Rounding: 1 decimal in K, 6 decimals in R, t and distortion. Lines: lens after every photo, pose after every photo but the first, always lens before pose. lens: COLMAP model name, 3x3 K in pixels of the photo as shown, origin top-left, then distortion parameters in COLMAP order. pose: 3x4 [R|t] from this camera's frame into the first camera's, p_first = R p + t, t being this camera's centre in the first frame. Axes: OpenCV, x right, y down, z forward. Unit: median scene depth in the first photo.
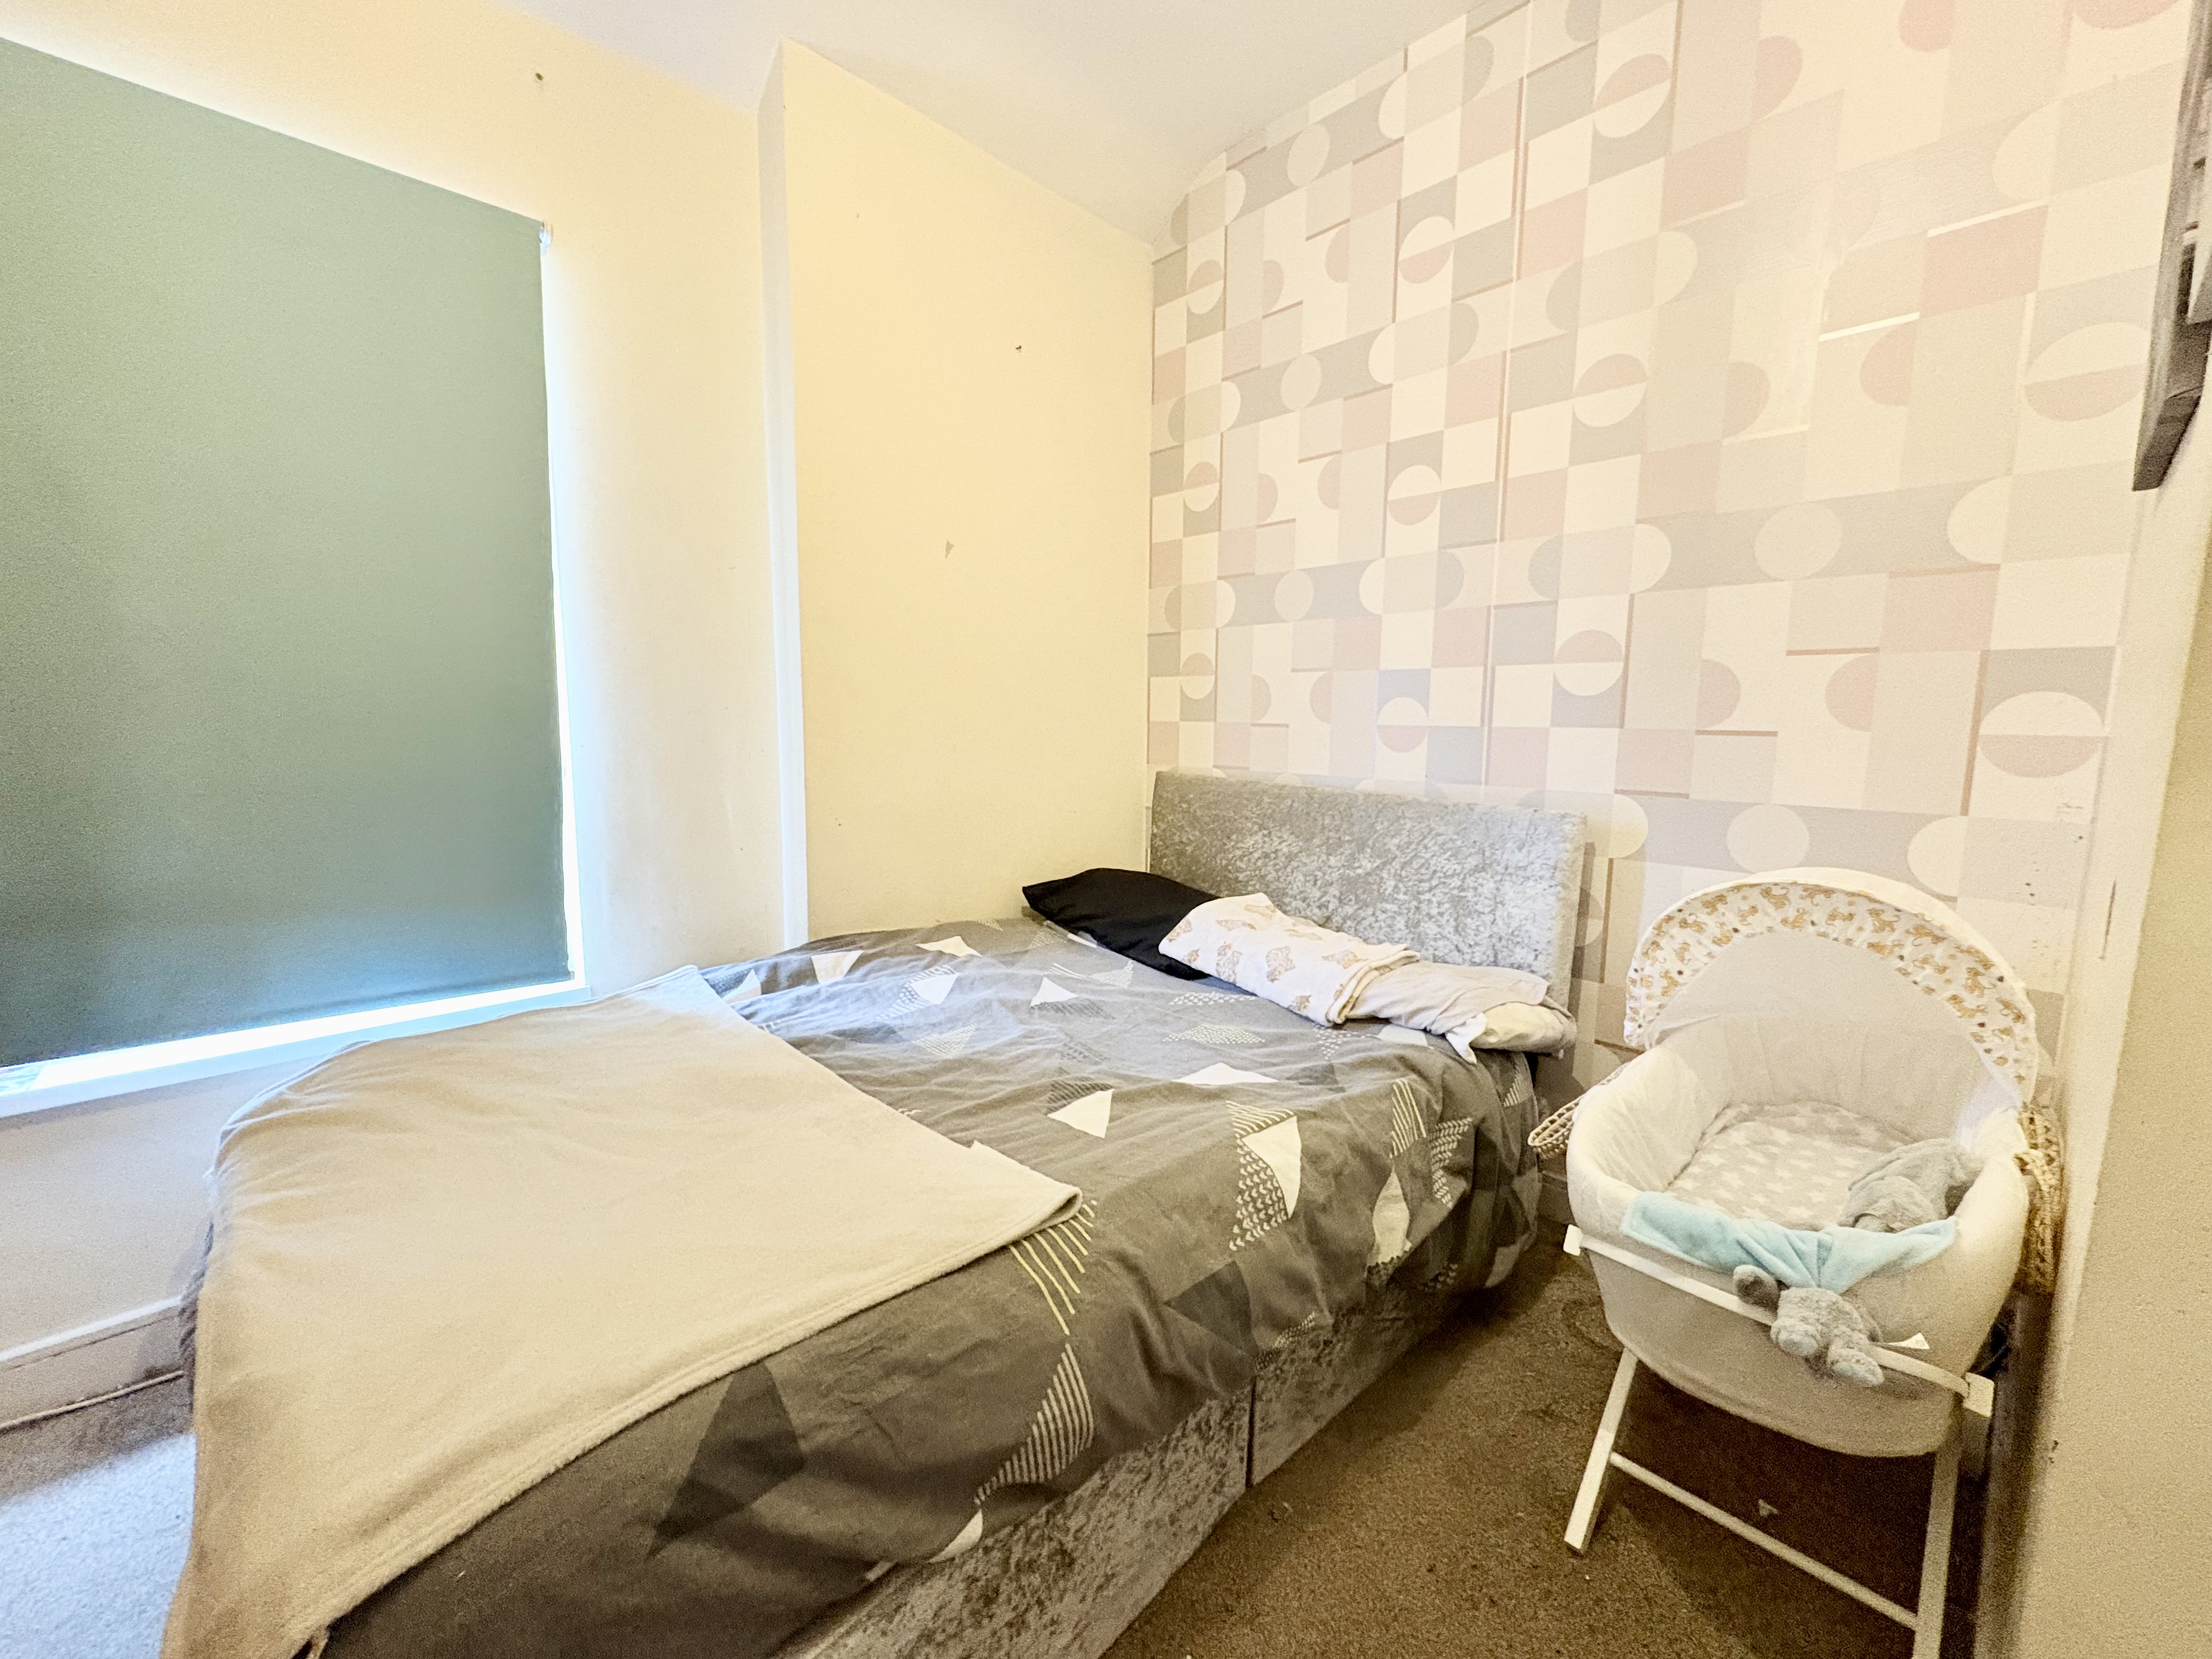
lens RADIAL K [[891.3, 0, 1106.0], [0, 891.3, 829.5], [0, 0, 1]] dist [0.000049, -0.000019]
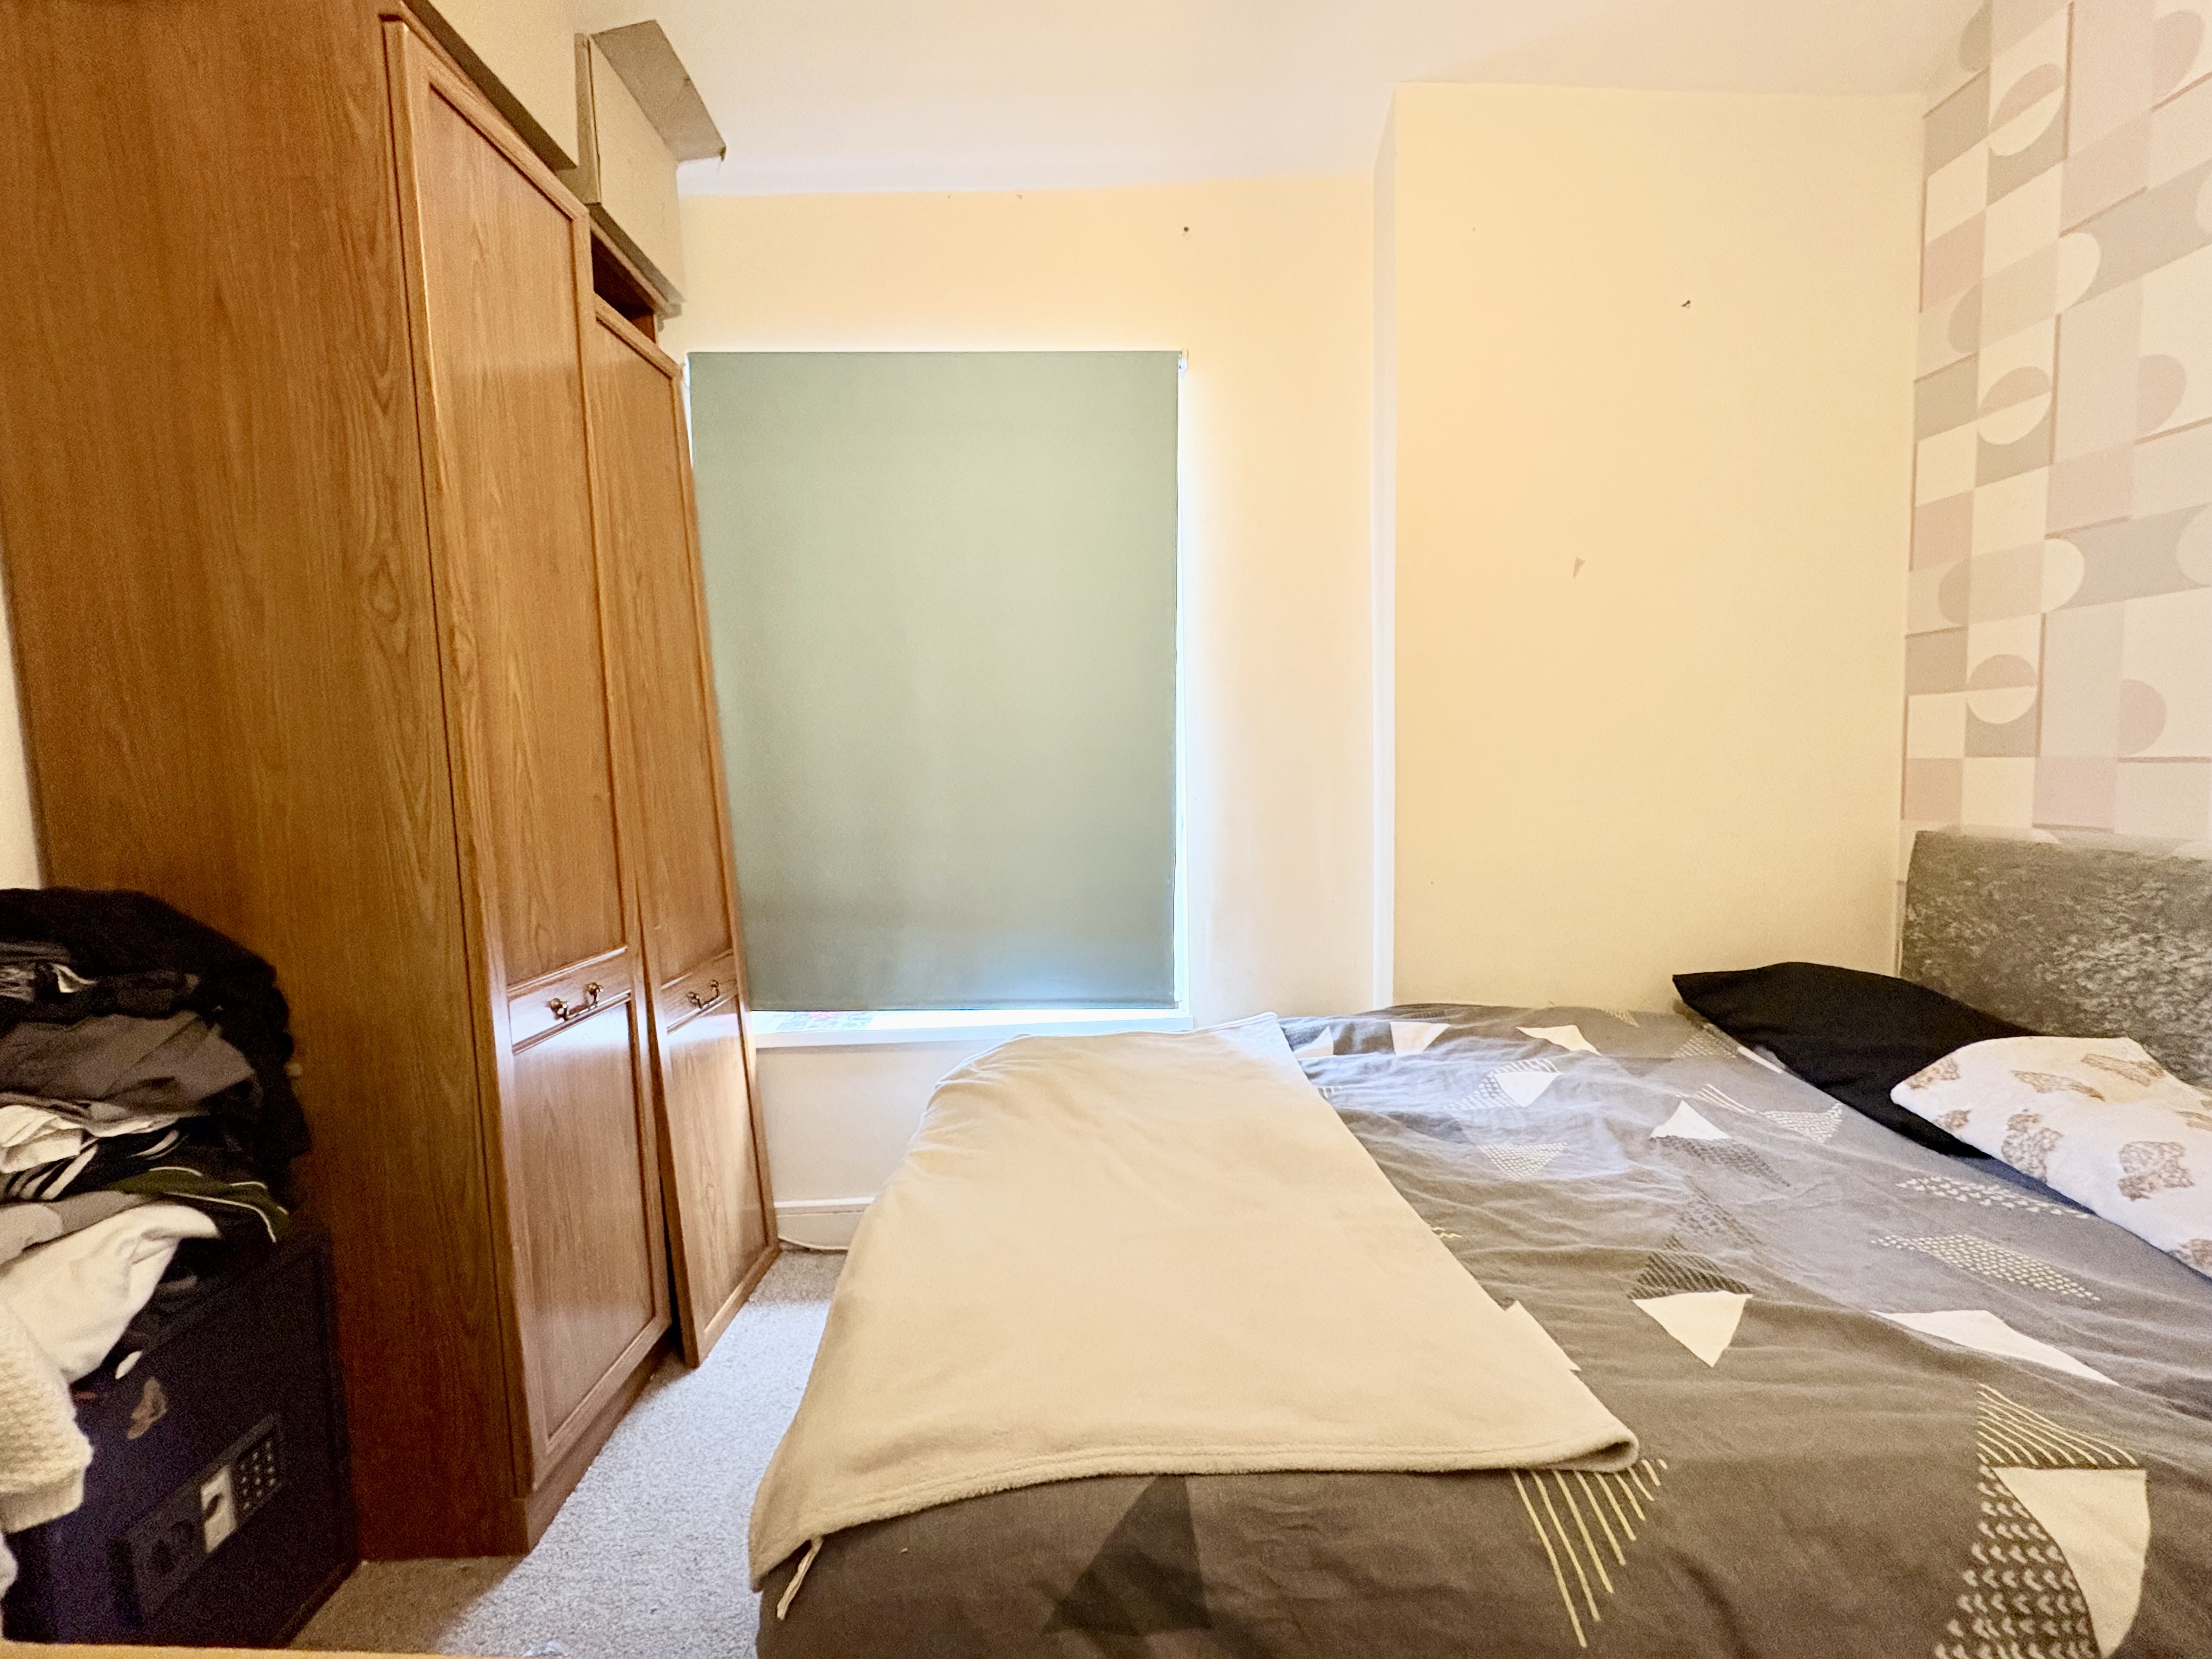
lens RADIAL K [[884.6, 0, 1104.3], [0, 884.6, 827.9], [0, 0, 1]] dist [0.000507, -0.000283]
pose [[0.743101, 0.019801, -0.668887, 0.070699], [-0.053749, 0.998099, -0.030166, -0.019407], [0.667018, 0.058368, 0.742752, 0.104964]]
